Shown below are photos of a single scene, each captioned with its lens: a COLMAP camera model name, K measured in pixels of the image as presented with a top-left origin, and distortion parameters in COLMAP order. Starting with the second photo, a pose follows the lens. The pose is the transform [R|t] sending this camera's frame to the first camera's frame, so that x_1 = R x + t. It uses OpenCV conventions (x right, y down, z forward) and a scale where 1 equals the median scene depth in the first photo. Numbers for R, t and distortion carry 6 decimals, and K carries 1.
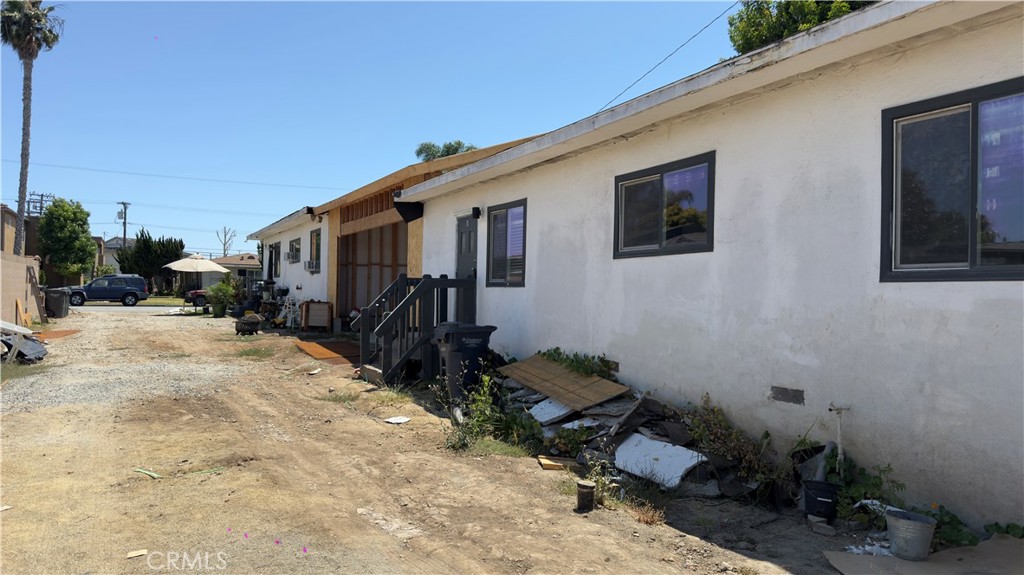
lens RADIAL K [[712.8, 0, 509.2], [0, 712.8, 286.6], [0, 0, 1]] dist [0.048000, -0.041157]
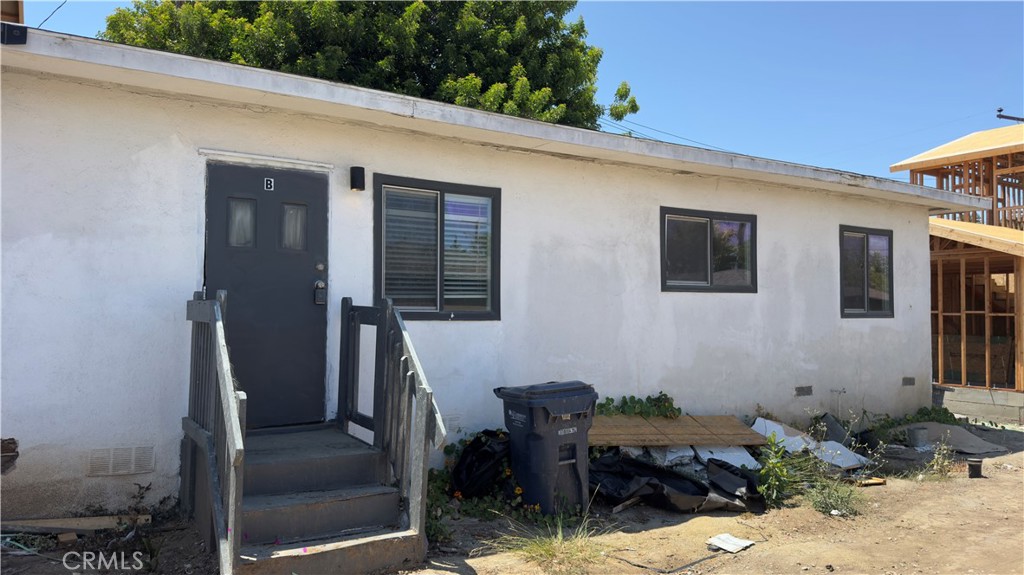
lens RADIAL K [[712.8, 0, 509.8], [0, 712.8, 280.3], [0, 0, 1]] dist [0.048000, -0.041157]
pose [[-0.090967, 0.023788, 0.995570, -0.893468], [-0.019584, 0.999479, -0.025671, -0.027986], [-0.995661, -0.021833, -0.090454, 1.450042]]
